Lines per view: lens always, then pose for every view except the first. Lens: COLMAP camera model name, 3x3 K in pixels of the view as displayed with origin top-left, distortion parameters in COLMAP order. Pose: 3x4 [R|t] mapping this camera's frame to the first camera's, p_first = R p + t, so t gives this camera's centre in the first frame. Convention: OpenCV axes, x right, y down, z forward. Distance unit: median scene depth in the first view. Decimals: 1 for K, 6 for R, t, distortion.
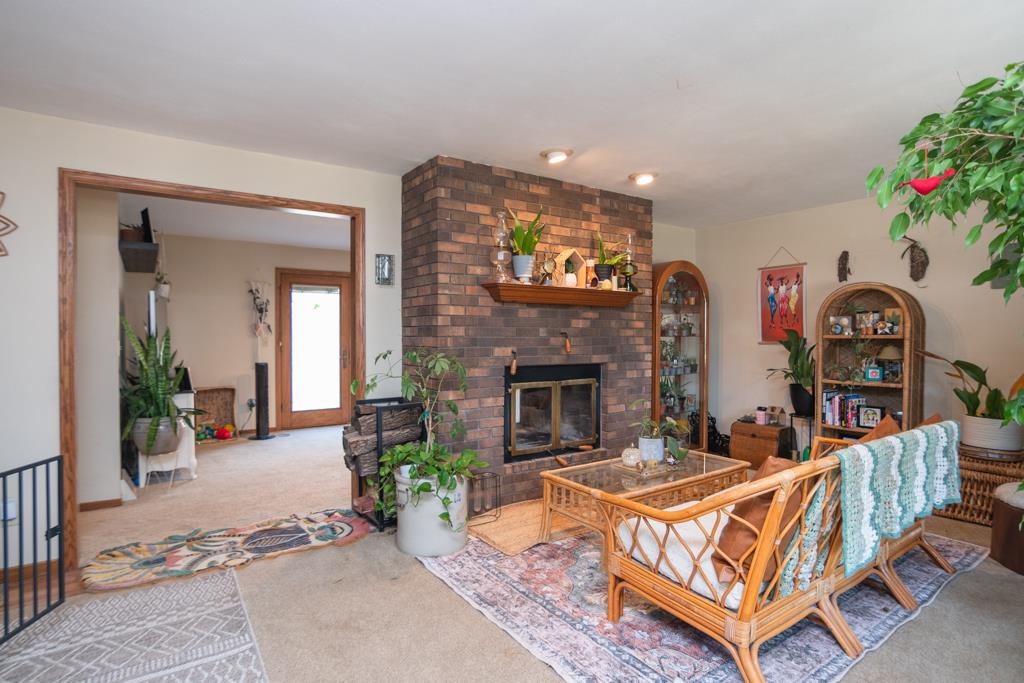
lens RADIAL K [[508.3, 0, 515.0], [0, 508.3, 337.3], [0, 0, 1]] dist [0.000548, 0.000441]
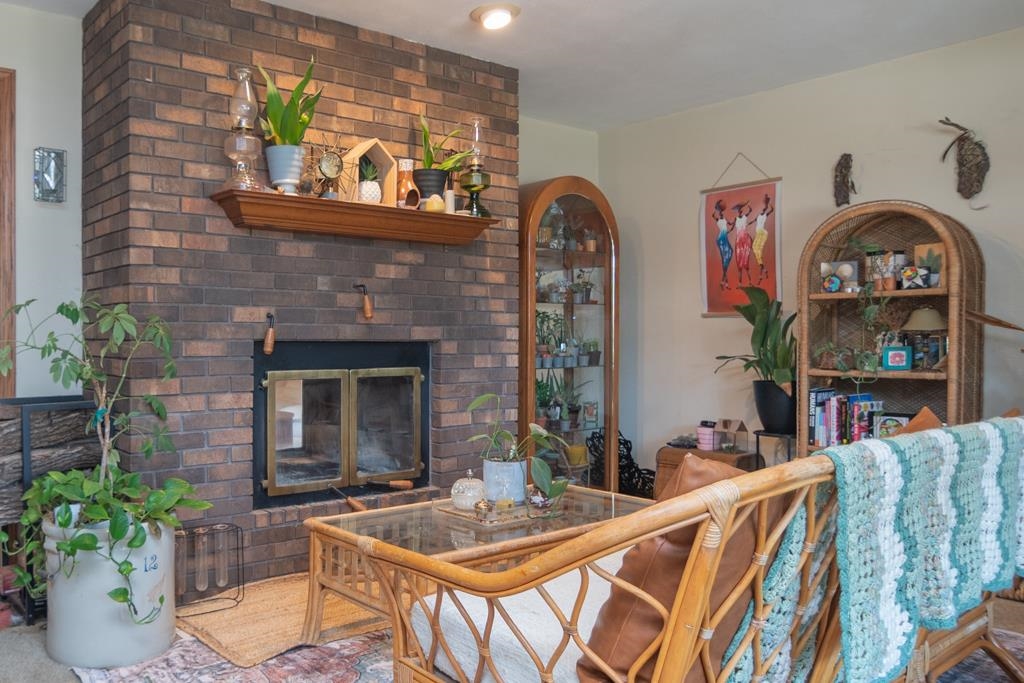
lens RADIAL K [[568.3, 0, 477.8], [0, 568.3, 436.4], [0, 0, 1]] dist [-0.003910, -0.000156]
pose [[0.999948, -0.002152, -0.009923, 0.239982], [0.002058, 0.999953, -0.009512, 0.173128], [0.009943, 0.009491, 0.999906, 0.358723]]
